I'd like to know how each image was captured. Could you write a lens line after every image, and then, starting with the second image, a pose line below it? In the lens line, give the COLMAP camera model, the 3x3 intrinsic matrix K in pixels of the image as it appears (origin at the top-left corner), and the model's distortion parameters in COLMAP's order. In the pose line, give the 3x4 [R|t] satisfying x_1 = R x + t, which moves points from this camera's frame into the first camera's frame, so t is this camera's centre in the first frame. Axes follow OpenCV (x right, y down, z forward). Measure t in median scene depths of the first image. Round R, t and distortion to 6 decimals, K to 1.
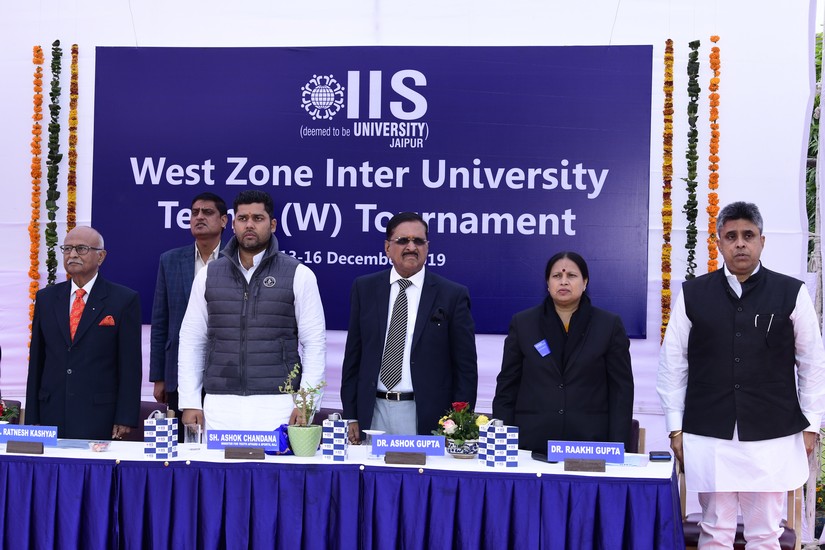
lens RADIAL K [[1556.1, 0, 495.9], [0, 1556.1, 273.8], [0, 0, 1]] dist [-0.115209, 0.000000]
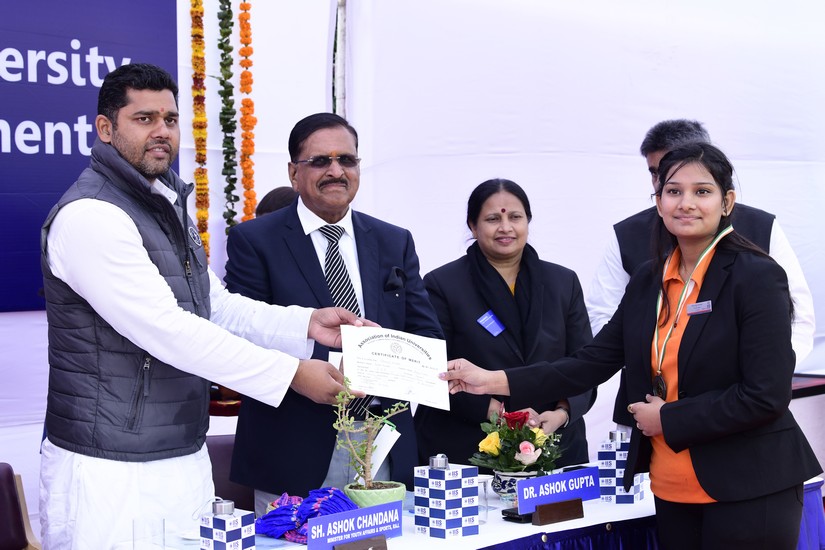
lens RADIAL K [[1706.0, 0, 409.7], [0, 1706.0, 274.8], [0, 0, 1]] dist [0.000545, 0.000000]
pose [[0.601035, -0.045437, 0.797930, -0.445527], [0.014324, 0.998835, 0.046088, -0.005517], [-0.799095, -0.016271, 0.600985, 0.450046]]
